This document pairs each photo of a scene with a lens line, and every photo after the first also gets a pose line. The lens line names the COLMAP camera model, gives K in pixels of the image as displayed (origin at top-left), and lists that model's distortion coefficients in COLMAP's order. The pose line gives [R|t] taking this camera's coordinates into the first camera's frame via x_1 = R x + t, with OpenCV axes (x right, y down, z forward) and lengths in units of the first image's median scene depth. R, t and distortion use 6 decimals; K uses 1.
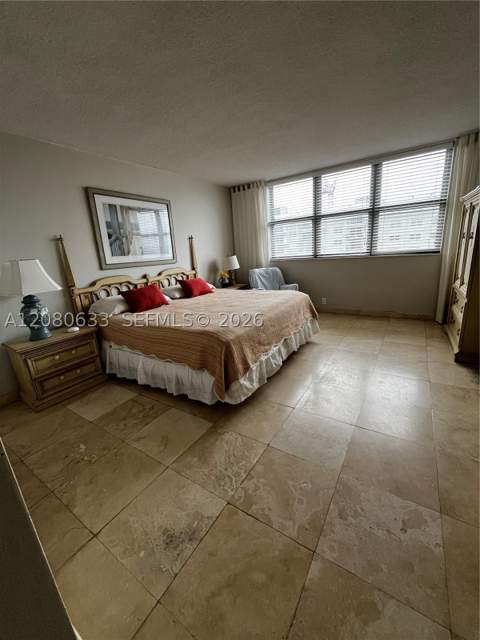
lens RADIAL K [[256.7, 0, 239.3], [0, 256.7, 319.2], [0, 0, 1]] dist [-0.001979, -0.000012]
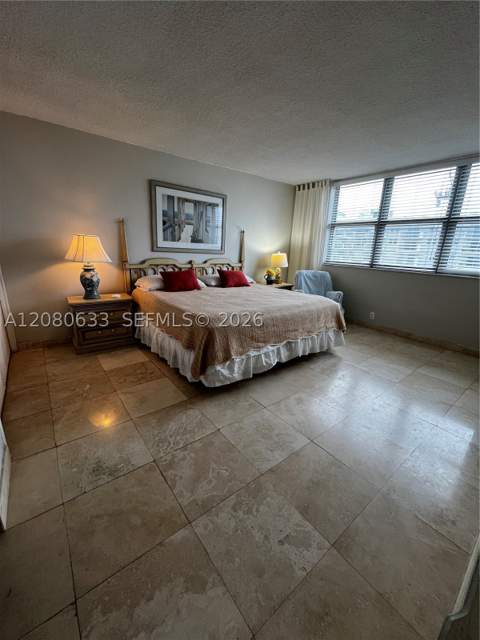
lens RADIAL K [[256.7, 0, 243.3], [0, 256.7, 319.5], [0, 0, 1]] dist [-0.001979, -0.000012]
pose [[0.940601, 0.192285, -0.279814, 0.278988], [-0.188433, 0.981235, 0.040871, -0.014954], [0.282422, 0.014283, 0.959184, -0.000701]]
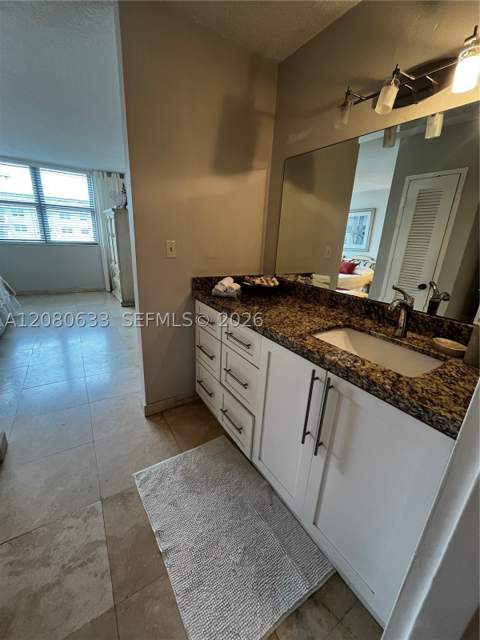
lens RADIAL K [[256.7, 0, 240.0], [0, 256.7, 321.6], [0, 0, 1]] dist [-0.001979, -0.000012]
pose [[0.402409, -0.189107, 0.895715, -0.430738], [0.160284, 0.977872, 0.134443, 0.151986], [-0.901319, 0.089468, 0.423816, -0.471723]]
